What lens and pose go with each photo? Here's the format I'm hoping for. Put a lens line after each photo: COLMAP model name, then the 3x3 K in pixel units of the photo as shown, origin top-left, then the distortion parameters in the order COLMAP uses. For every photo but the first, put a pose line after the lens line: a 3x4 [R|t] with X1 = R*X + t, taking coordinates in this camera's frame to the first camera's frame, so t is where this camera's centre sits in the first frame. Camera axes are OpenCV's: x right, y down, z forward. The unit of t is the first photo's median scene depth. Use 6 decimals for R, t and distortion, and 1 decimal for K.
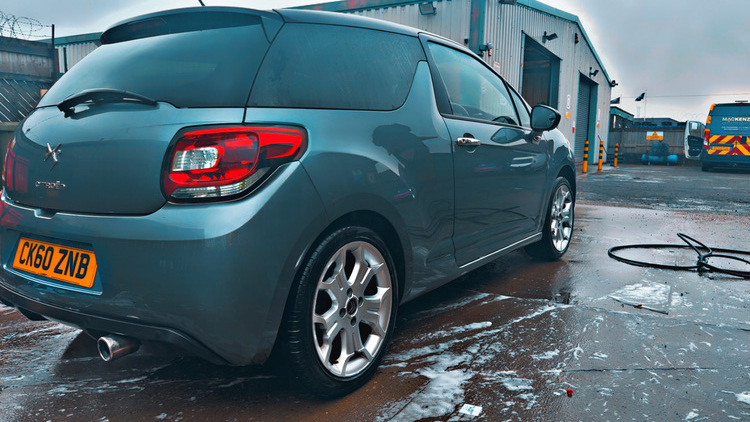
lens RADIAL K [[584.4, 0, 379.2], [0, 584.4, 210.4], [0, 0, 1]] dist [0.006951, 0.001292]
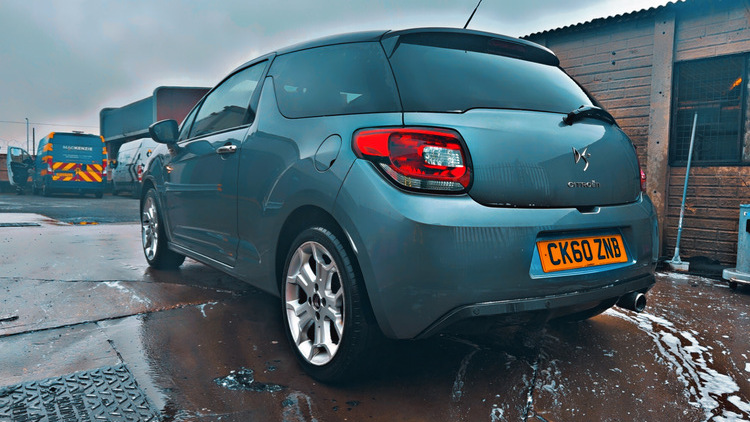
lens RADIAL K [[584.4, 0, 379.2], [0, 584.4, 210.4], [0, 0, 1]] dist [0.006951, 0.001292]
pose [[0.307513, -0.047535, 0.950356, -0.248326], [0.096675, 0.995144, 0.018493, -0.007413], [-0.946620, 0.086189, 0.310616, 0.146351]]
